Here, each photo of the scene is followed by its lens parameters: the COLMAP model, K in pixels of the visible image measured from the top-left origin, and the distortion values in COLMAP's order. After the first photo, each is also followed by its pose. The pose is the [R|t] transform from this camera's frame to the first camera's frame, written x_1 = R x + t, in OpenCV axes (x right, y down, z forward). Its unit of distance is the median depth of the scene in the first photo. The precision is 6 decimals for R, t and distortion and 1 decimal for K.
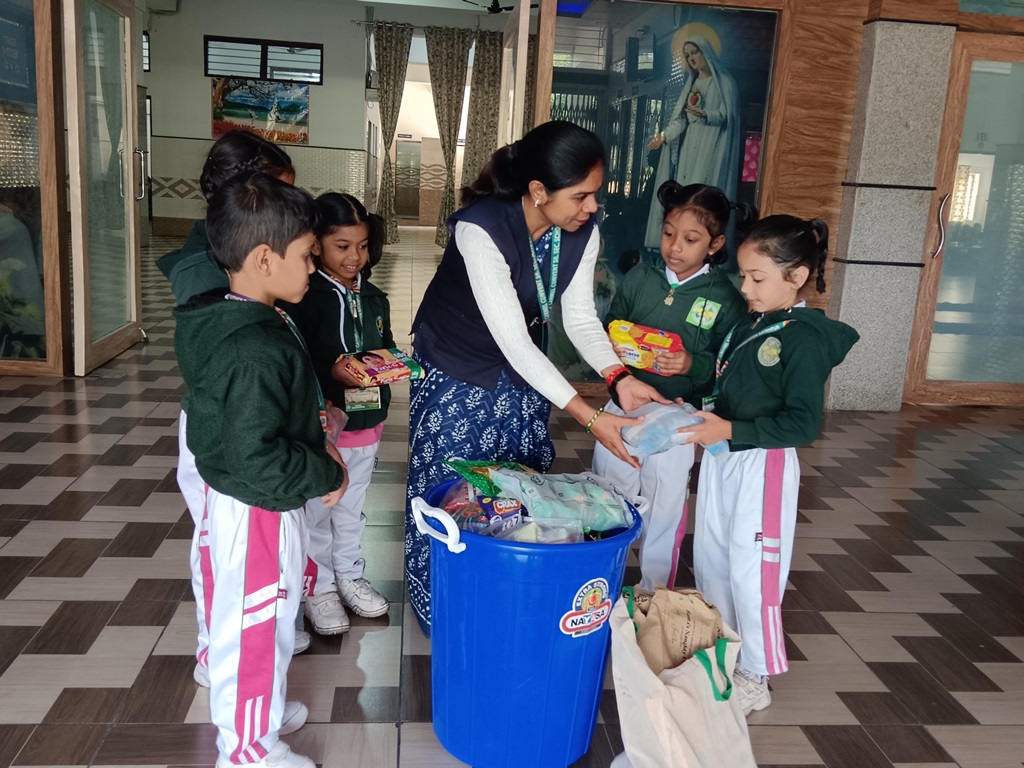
lens RADIAL K [[969.5, 0, 512.0], [0, 969.5, 384.0], [0, 0, 1]] dist [0.094741, -0.200830]
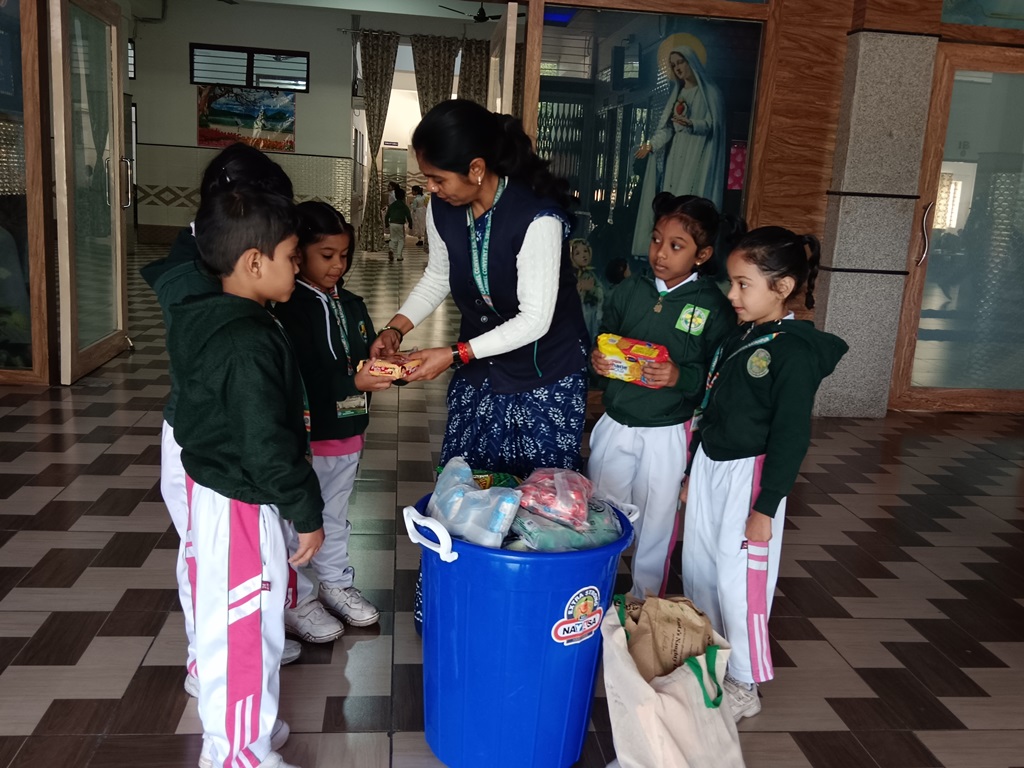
lens RADIAL K [[969.5, 0, 512.0], [0, 969.5, 384.0], [0, 0, 1]] dist [0.094741, -0.200830]
pose [[0.999898, -0.002468, 0.014070, -0.001823], [0.002569, 0.999971, -0.007164, -0.000833], [-0.014052, 0.007199, 0.999875, -0.001914]]
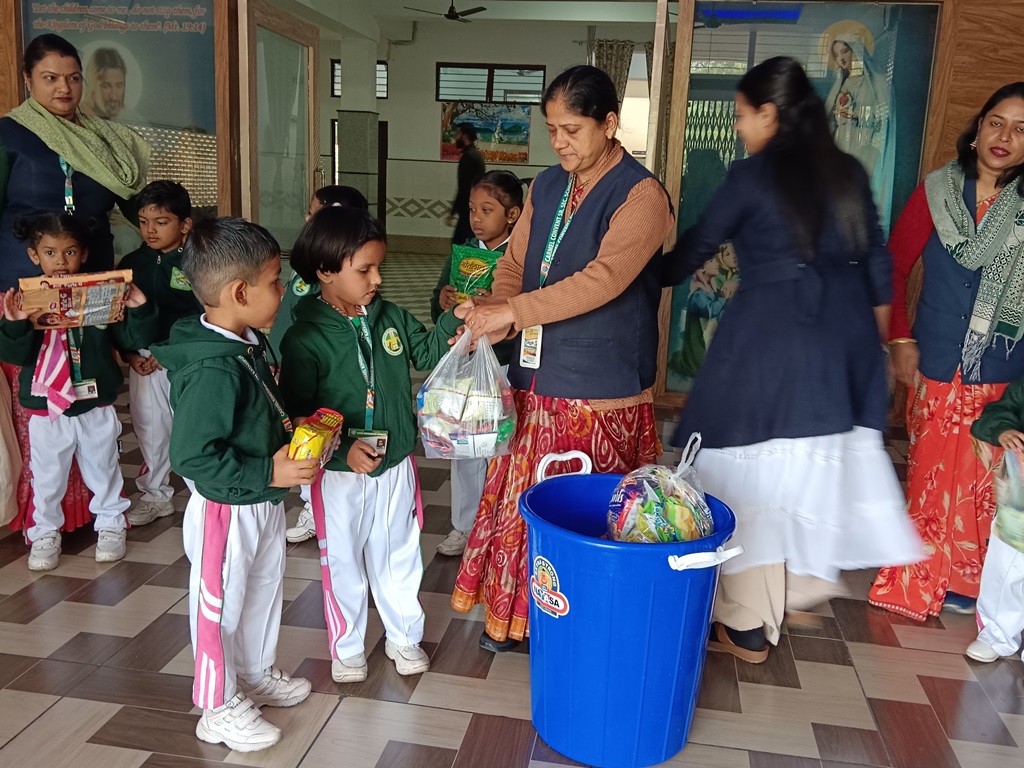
lens RADIAL K [[973.0, 0, 512.0], [0, 973.0, 384.0], [0, 0, 1]] dist [0.096599, -0.177480]
pose [[0.965625, 0.035520, -0.257502, 0.125504], [-0.040352, 0.999094, -0.013503, 0.007143], [0.256790, 0.023429, 0.966183, 0.006529]]
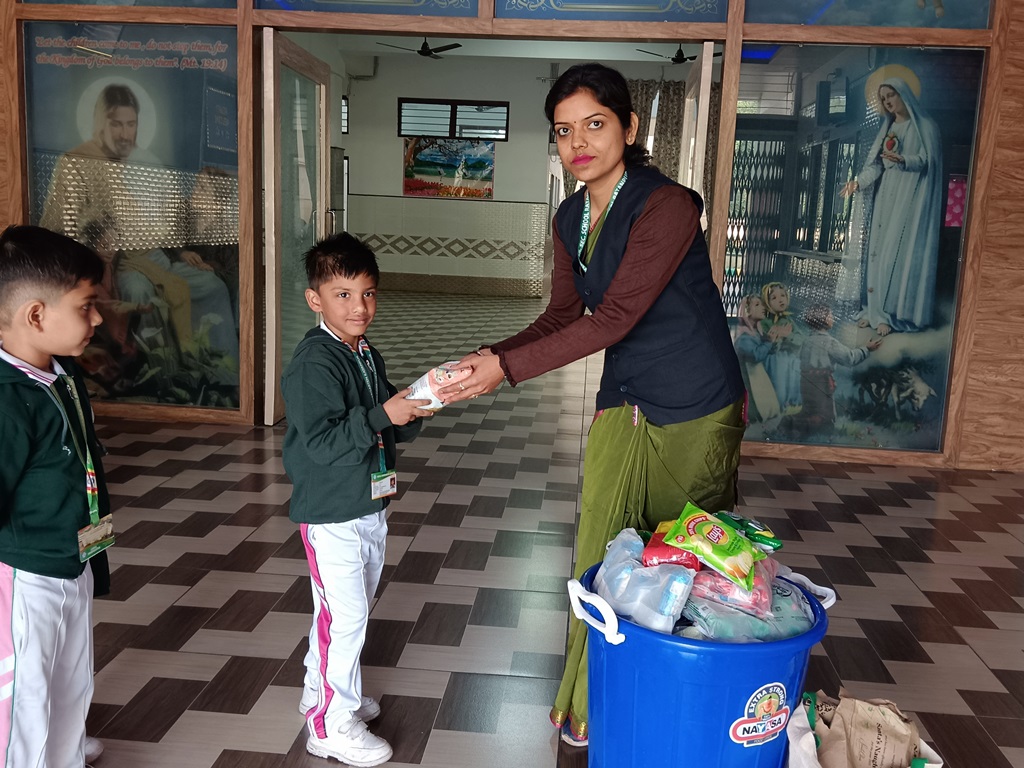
lens RADIAL K [[969.5, 0, 512.0], [0, 969.5, 384.0], [0, 0, 1]] dist [0.094741, -0.200830]
pose [[0.982956, 0.013333, -0.183354, 0.004611], [-0.022145, 0.998691, -0.046098, -0.009434], [0.182500, 0.049373, 0.981965, 0.020807]]
